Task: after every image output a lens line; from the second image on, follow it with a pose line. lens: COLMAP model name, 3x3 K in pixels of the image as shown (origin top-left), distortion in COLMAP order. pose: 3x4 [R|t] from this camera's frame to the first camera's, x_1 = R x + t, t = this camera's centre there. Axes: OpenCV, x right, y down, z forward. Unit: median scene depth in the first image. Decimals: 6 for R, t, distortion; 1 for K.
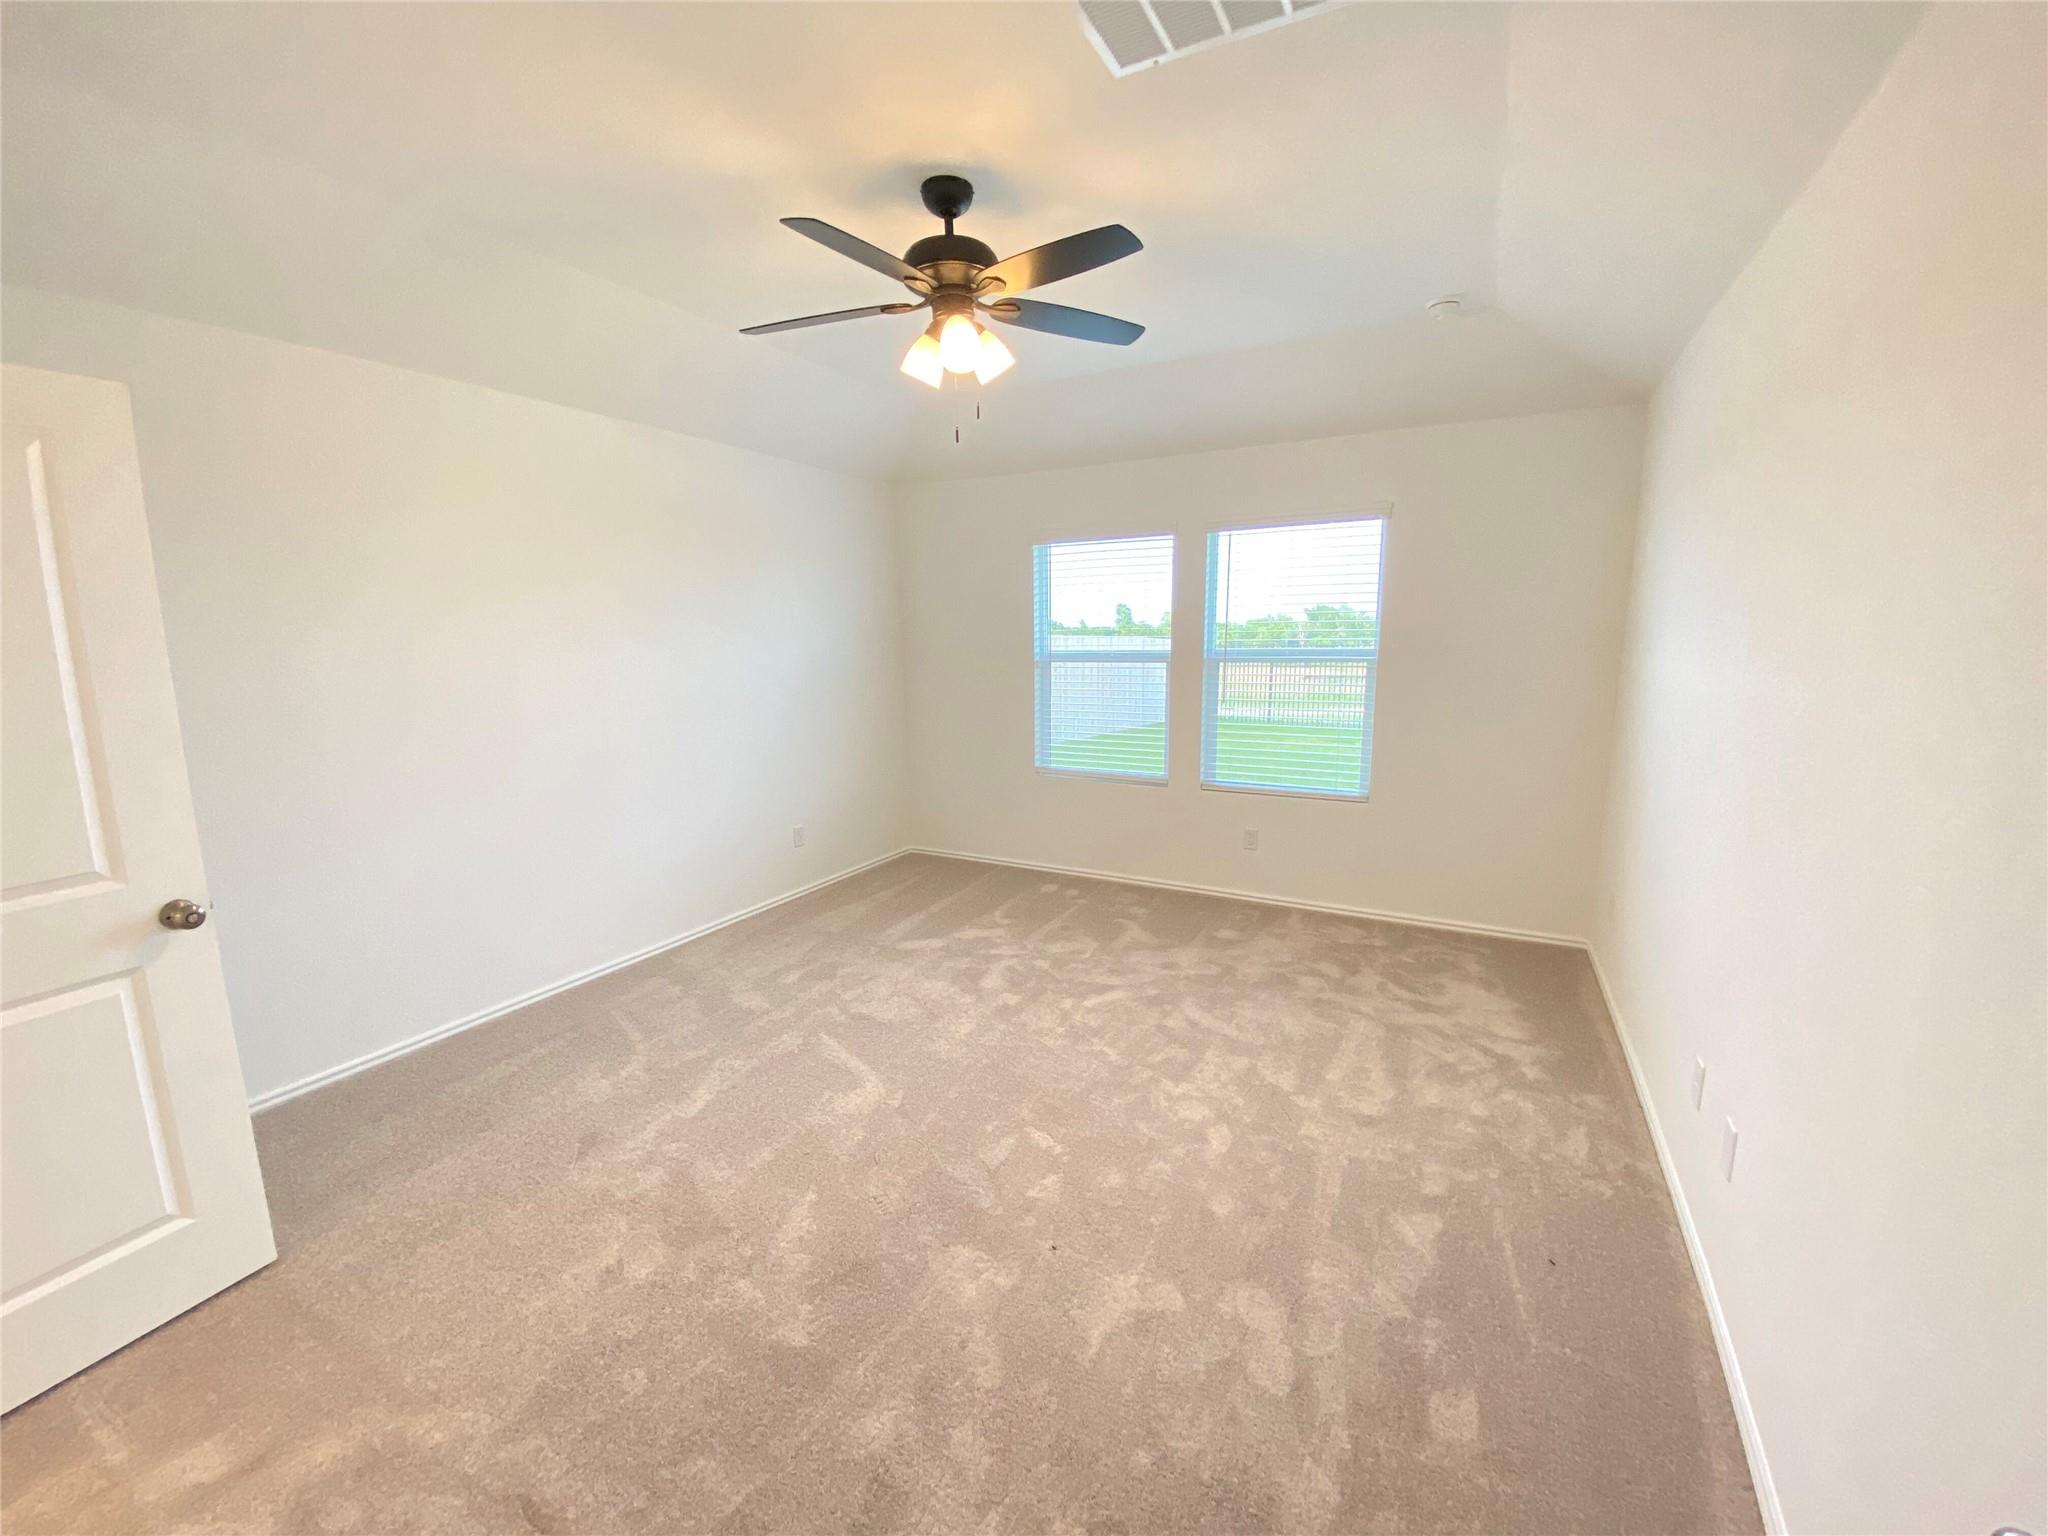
lens RADIAL K [[837.2, 0, 1023.7], [0, 837.2, 773.0], [0, 0, 1]] dist [0.020077, -0.020854]
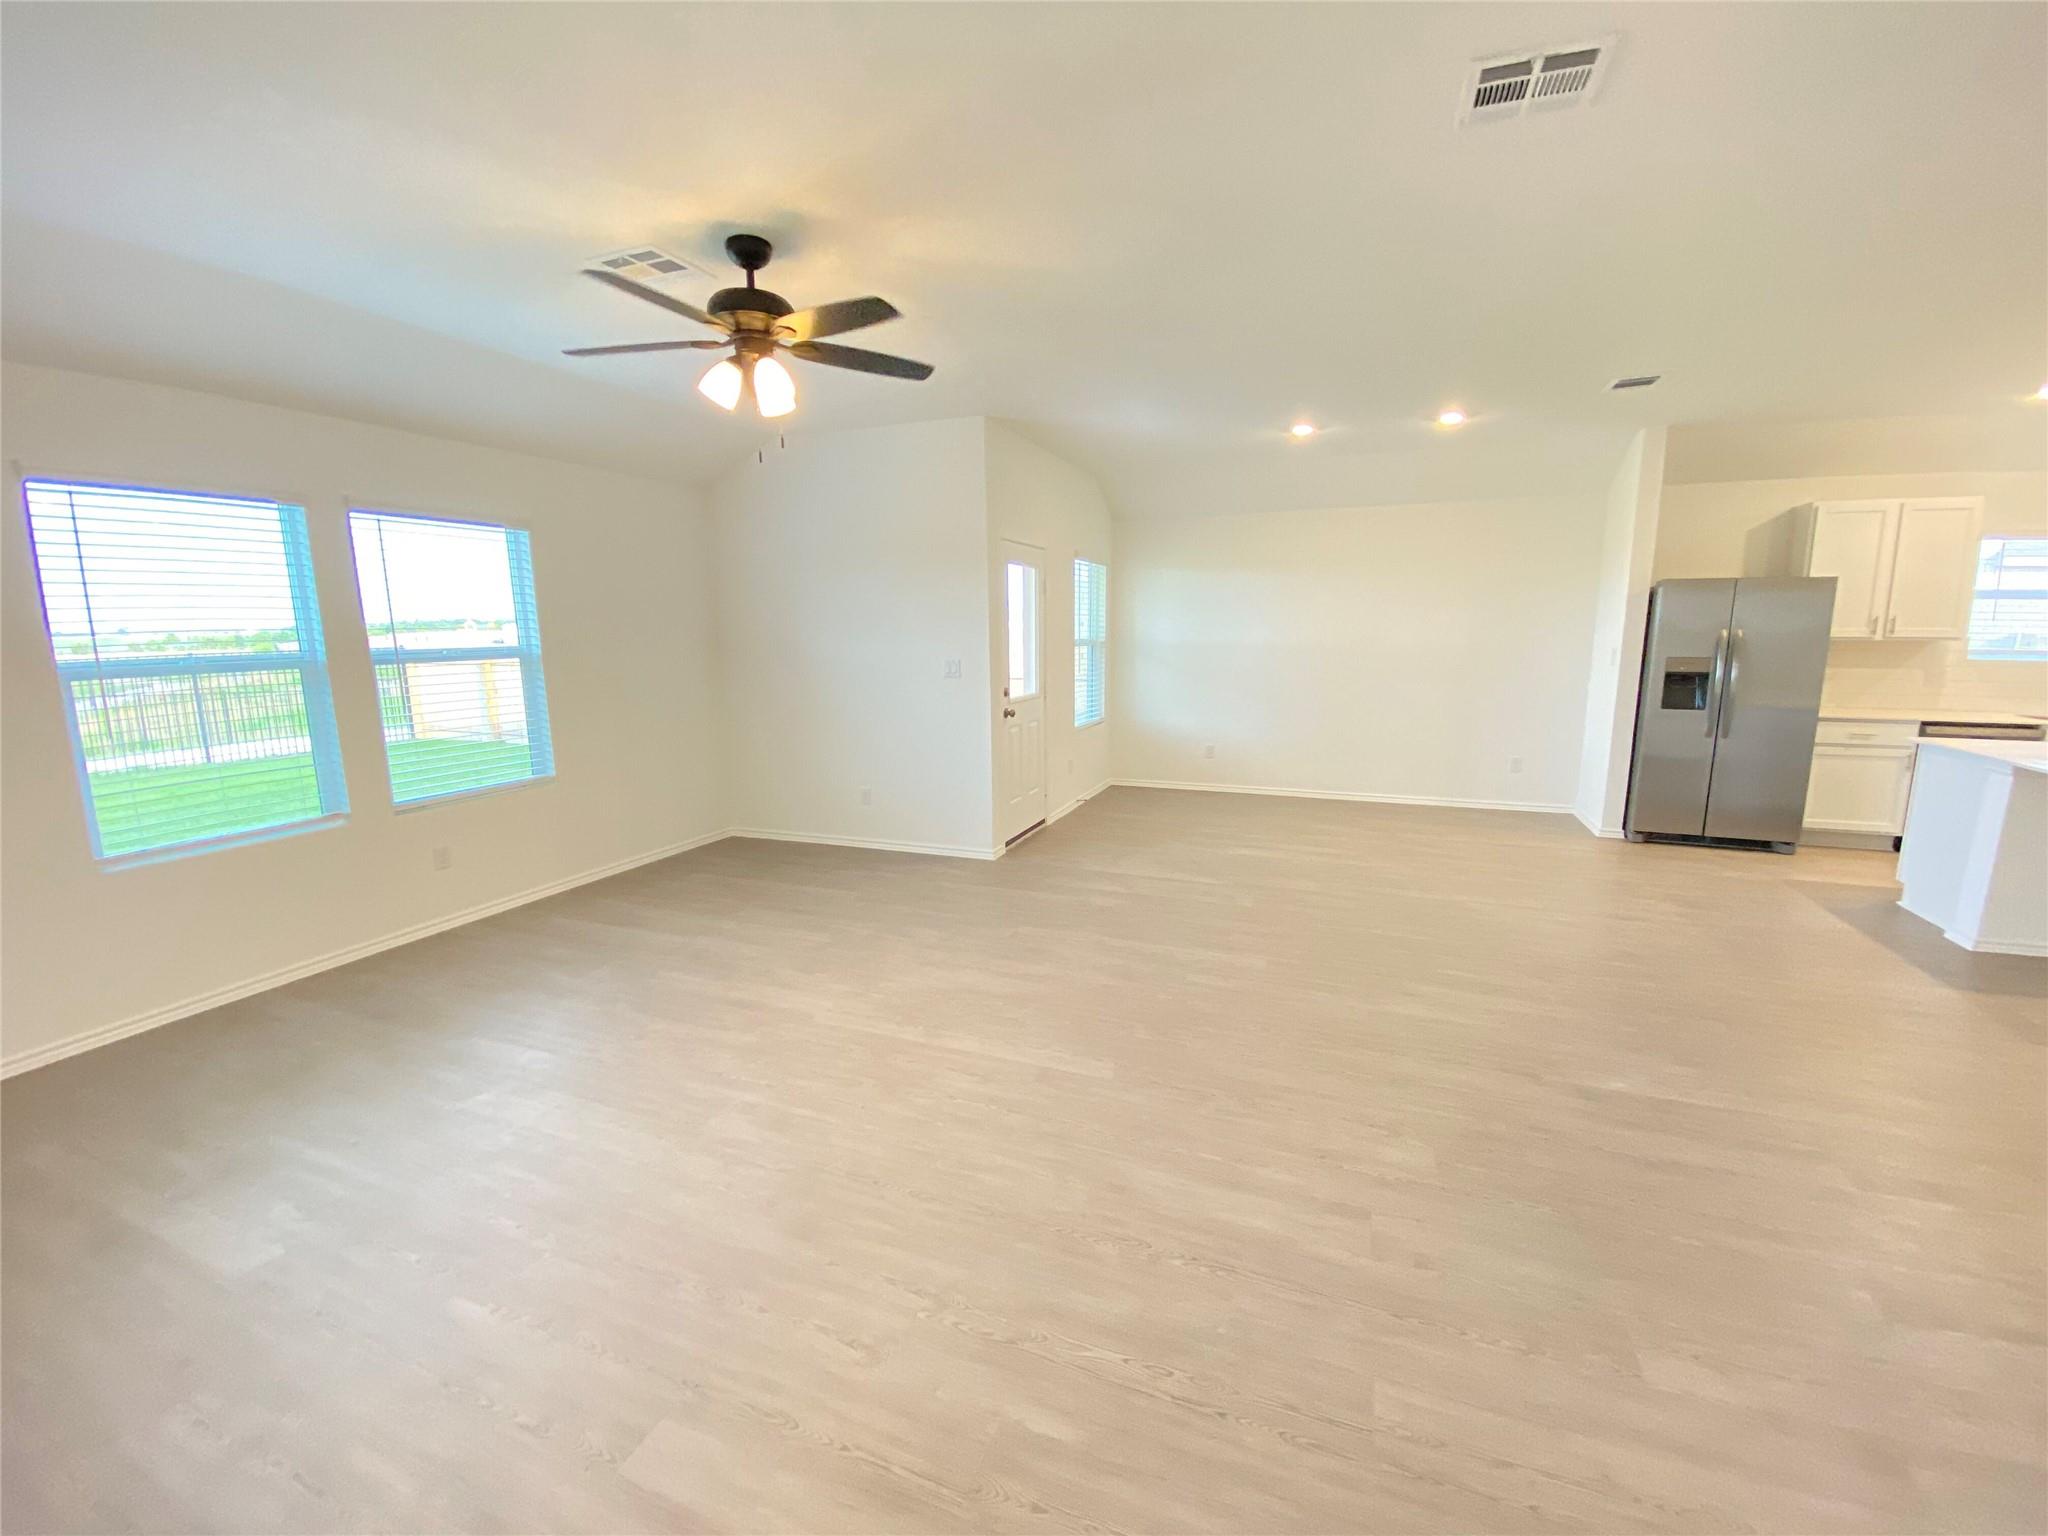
lens RADIAL K [[823.0, 0, 1048.9], [0, 823.0, 772.6], [0, 0, 1]] dist [0.024892, -0.019197]
pose [[-0.140718, -0.161327, 0.976817, -0.697198], [0.174248, 0.967198, 0.184840, -0.061988], [-0.974595, 0.196219, -0.107991, 0.429620]]
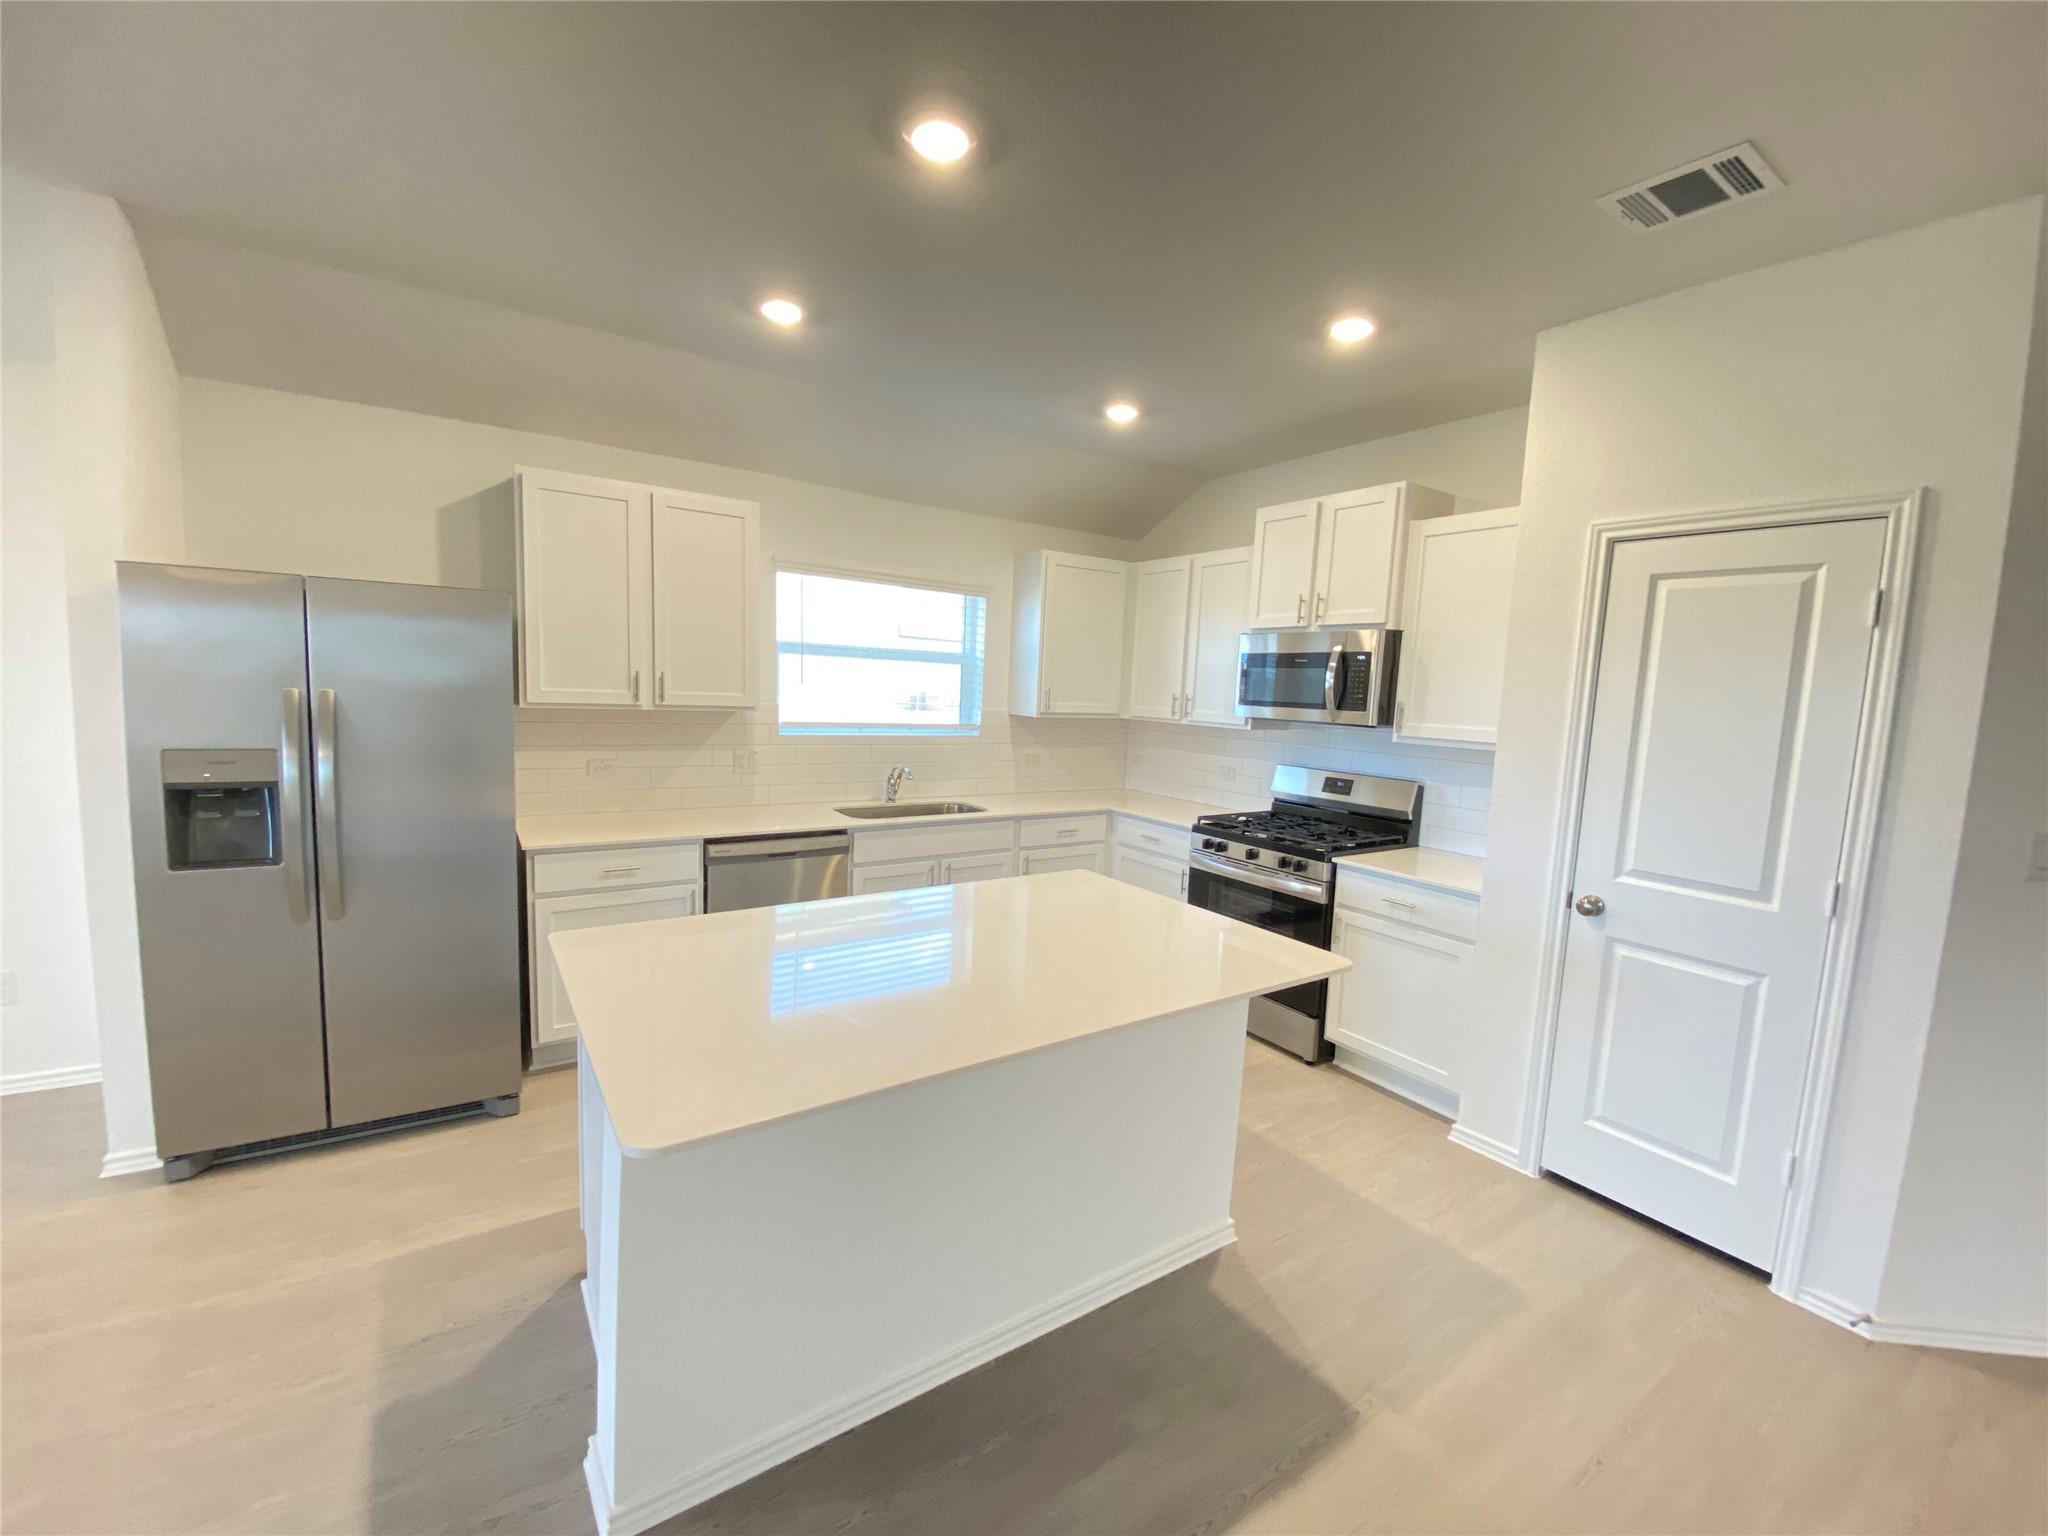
lens RADIAL K [[816.9, 0, 1017.7], [0, 816.9, 774.9], [0, 0, 1]] dist [0.000613, -0.013518]
pose [[-0.885891, -0.078965, 0.457123, -0.313386], [0.043529, 0.966908, 0.251385, 0.066890], [-0.461846, 0.242598, -0.853138, -0.403817]]
